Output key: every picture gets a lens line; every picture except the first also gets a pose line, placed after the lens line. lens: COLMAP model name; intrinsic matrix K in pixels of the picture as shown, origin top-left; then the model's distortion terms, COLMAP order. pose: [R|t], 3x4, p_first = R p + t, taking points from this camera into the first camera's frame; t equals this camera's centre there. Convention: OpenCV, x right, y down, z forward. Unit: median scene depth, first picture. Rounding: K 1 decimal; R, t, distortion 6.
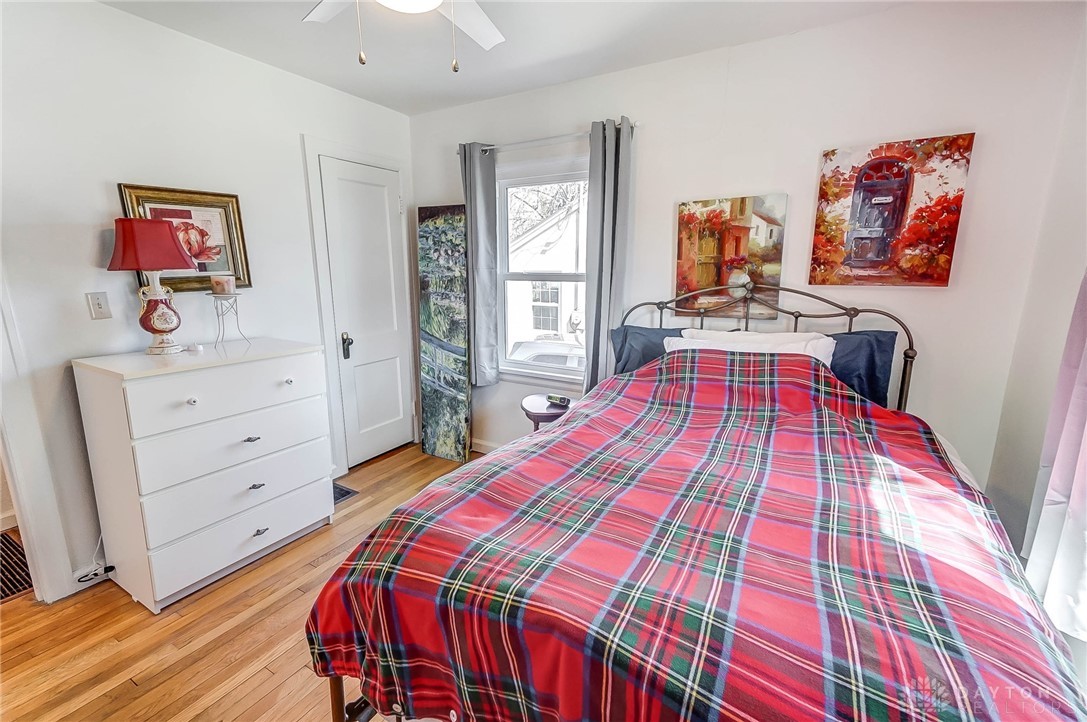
lens RADIAL K [[469.7, 0, 542.3], [0, 469.7, 364.3], [0, 0, 1]] dist [0.018641, -0.000586]
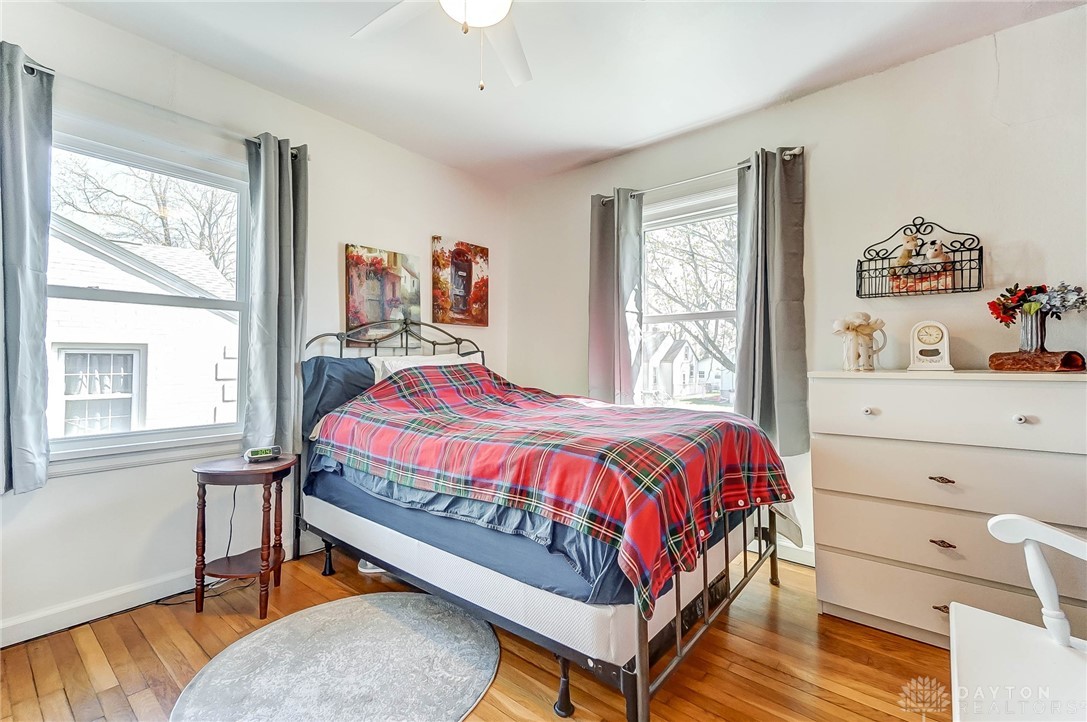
lens RADIAL K [[469.7, 0, 542.0], [0, 469.7, 354.7], [0, 0, 1]] dist [0.018641, -0.000586]
pose [[0.147603, 0.010712, 0.988989, -0.779603], [0.205323, 0.977825, -0.041235, 0.049807], [-0.967500, 0.209149, 0.142130, 0.503173]]
